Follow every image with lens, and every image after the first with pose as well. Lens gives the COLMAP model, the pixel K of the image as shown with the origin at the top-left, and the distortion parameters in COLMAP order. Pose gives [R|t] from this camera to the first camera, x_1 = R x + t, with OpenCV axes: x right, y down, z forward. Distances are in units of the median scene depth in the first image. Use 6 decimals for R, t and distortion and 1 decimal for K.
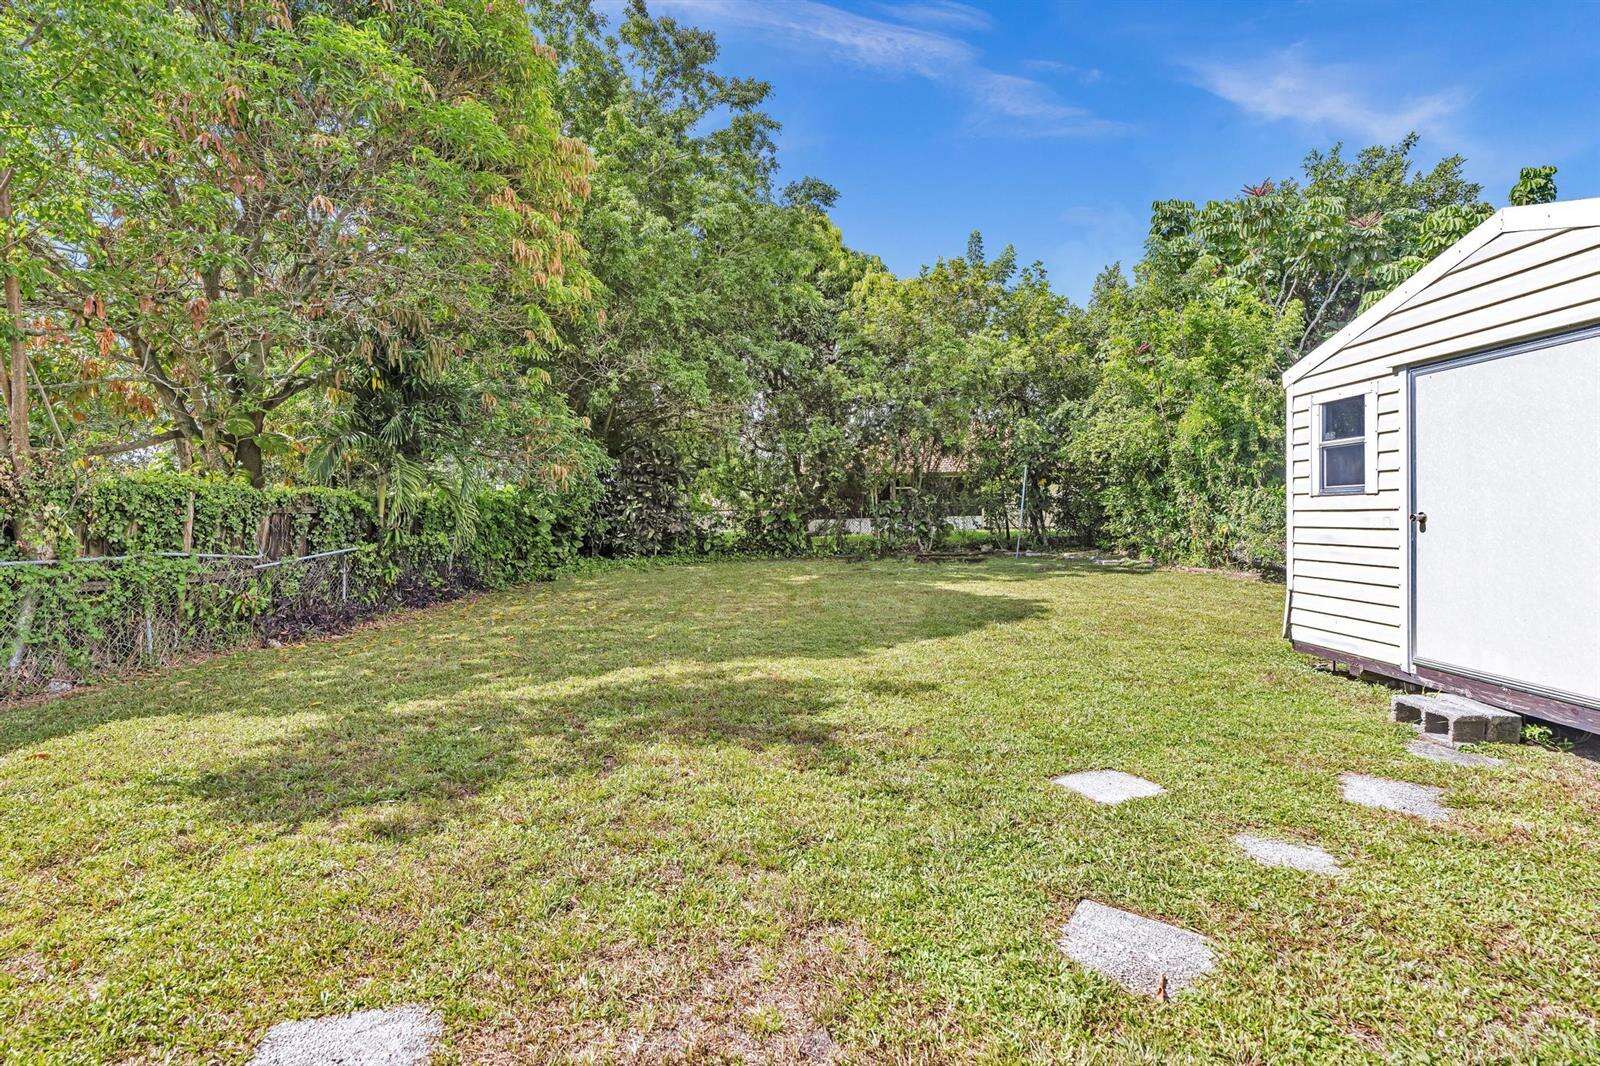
lens RADIAL K [[747.7, 0, 795.9], [0, 747.7, 524.9], [0, 0, 1]] dist [-0.003220, -0.000158]
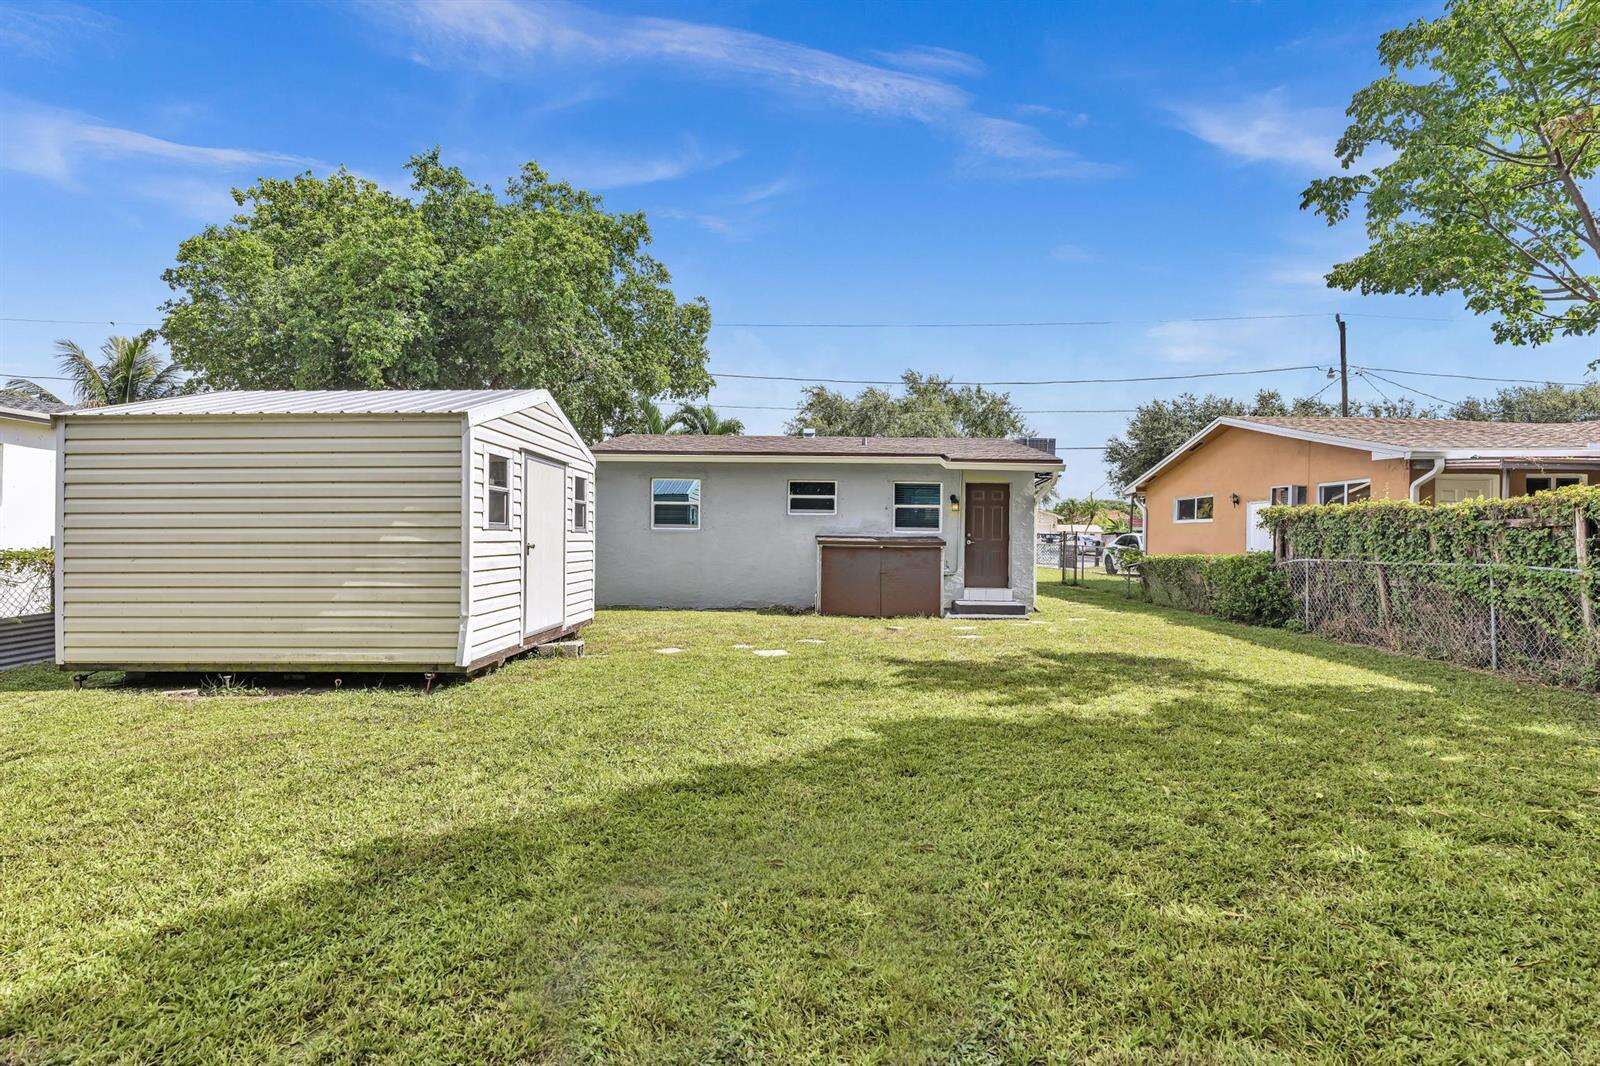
lens RADIAL K [[742.1, 0, 799.7], [0, 742.1, 538.0], [0, 0, 1]] dist [-0.002222, 0.000216]
pose [[-0.999761, 0.008787, 0.020006, 0.069472], [0.009055, 0.999870, 0.013336, -0.014487], [-0.019886, 0.013514, -0.999711, 0.847221]]
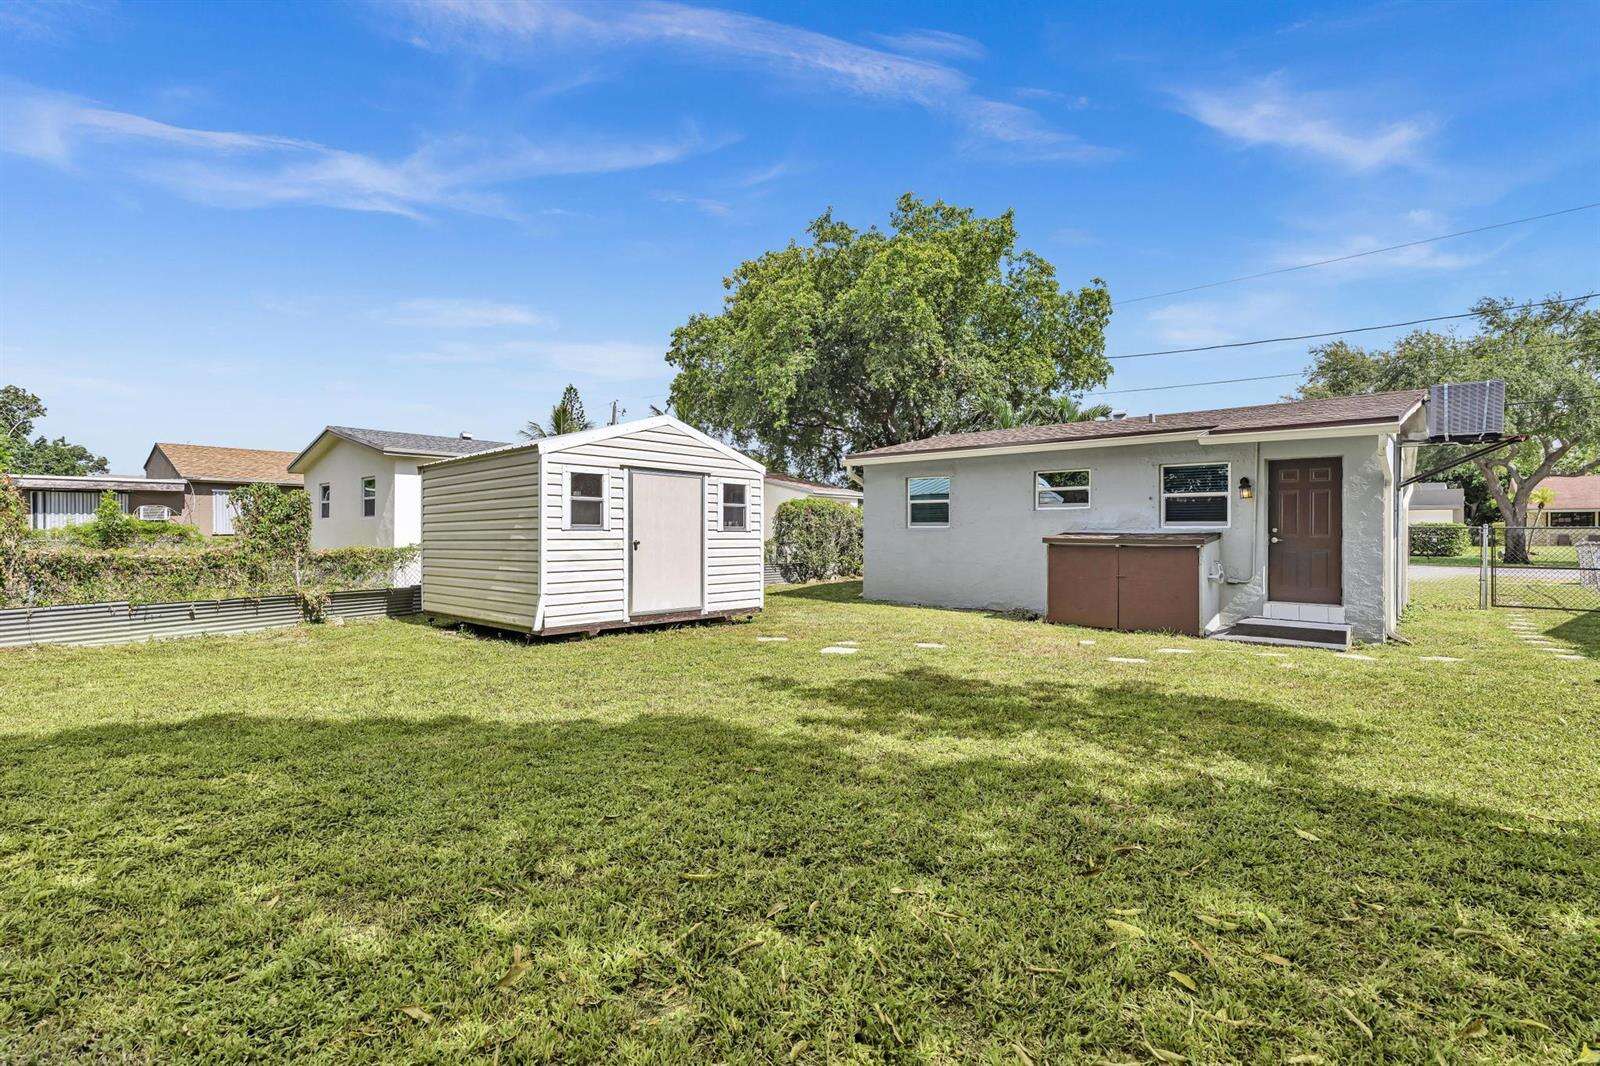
lens RADIAL K [[718.2, 0, 794.8], [0, 718.2, 533.6], [0, 0, 1]] dist [-0.001701, 0.000948]
pose [[-0.734334, 0.015837, 0.678603, -0.264776], [0.018870, 0.999818, -0.002913, -0.007011], [-0.678526, 0.010666, -0.734499, 0.698057]]
